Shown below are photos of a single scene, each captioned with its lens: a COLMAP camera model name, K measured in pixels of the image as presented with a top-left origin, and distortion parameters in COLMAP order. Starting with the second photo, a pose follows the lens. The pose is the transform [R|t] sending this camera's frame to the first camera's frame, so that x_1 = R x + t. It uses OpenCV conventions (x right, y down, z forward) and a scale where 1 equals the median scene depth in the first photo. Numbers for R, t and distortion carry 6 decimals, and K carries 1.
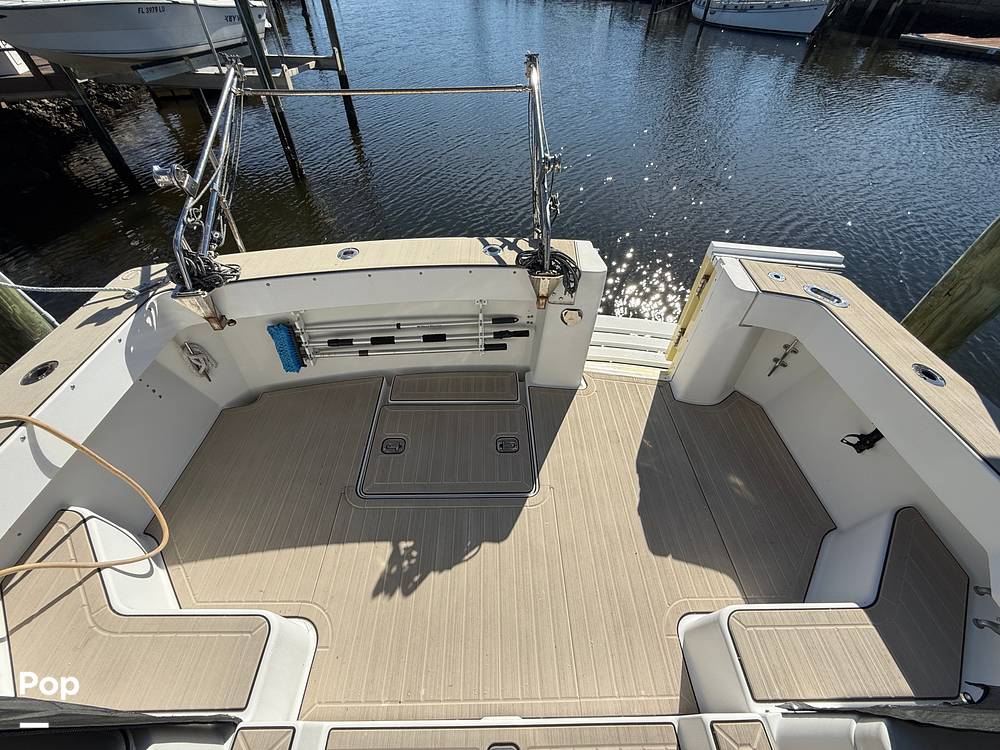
lens RADIAL K [[397.7, 0, 496.9], [0, 397.7, 372.4], [0, 0, 1]] dist [-0.001146, 0.000402]
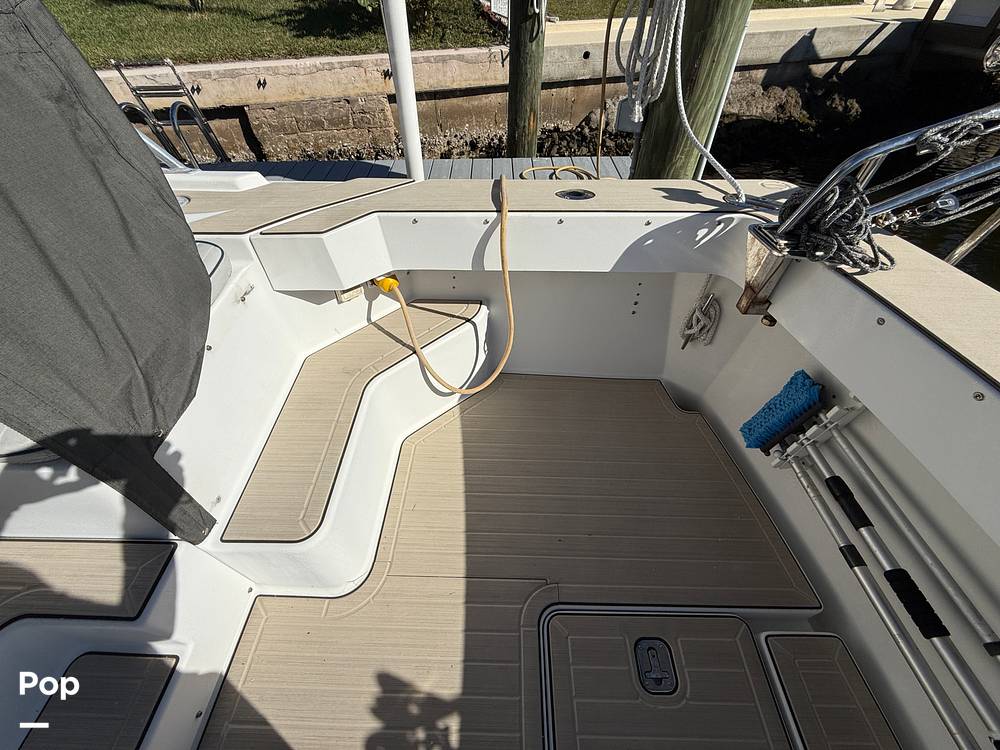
lens RADIAL K [[399.8, 0, 496.8], [0, 399.8, 374.7], [0, 0, 1]] dist [-0.001063, 0.000371]
pose [[-0.038762, 0.731185, -0.681077, -0.194358], [-0.712846, 0.457407, 0.531629, -0.115556], [0.700248, 0.506110, 0.503493, 0.466855]]
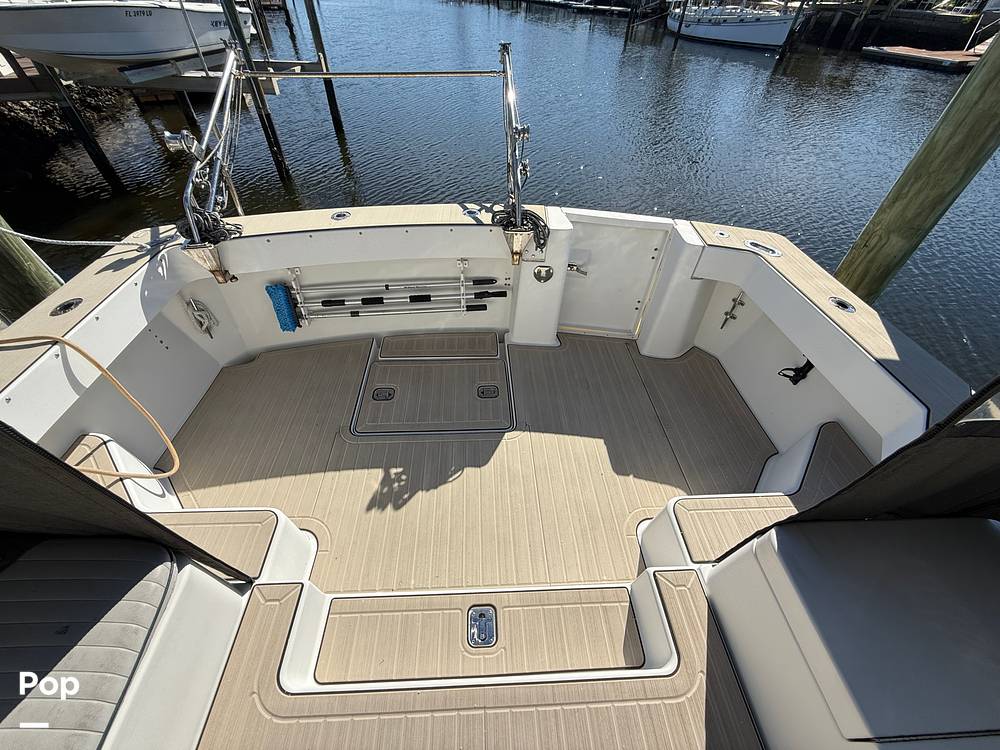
lens RADIAL K [[399.8, 0, 496.8], [0, 399.8, 374.7], [0, 0, 1]] dist [-0.001063, 0.000371]
pose [[0.999482, -0.015430, 0.028236, 0.022618], [0.015961, 0.999698, -0.018661, 0.172764], [-0.027940, 0.019102, 0.999427, -0.117692]]
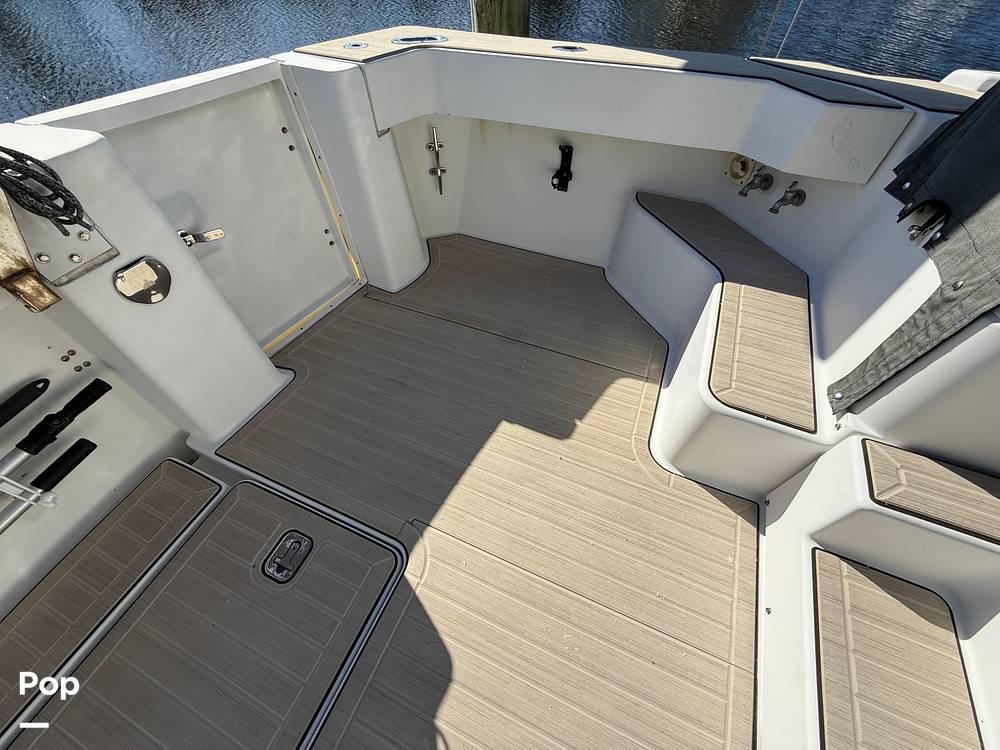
lens RADIAL K [[399.8, 0, 496.8], [0, 399.8, 374.7], [0, 0, 1]] dist [-0.001063, 0.000371]
pose [[0.416304, -0.729019, 0.543343, 0.032238], [0.674657, 0.648294, 0.352920, 0.041175], [-0.609532, 0.219648, 0.761725, 0.461941]]
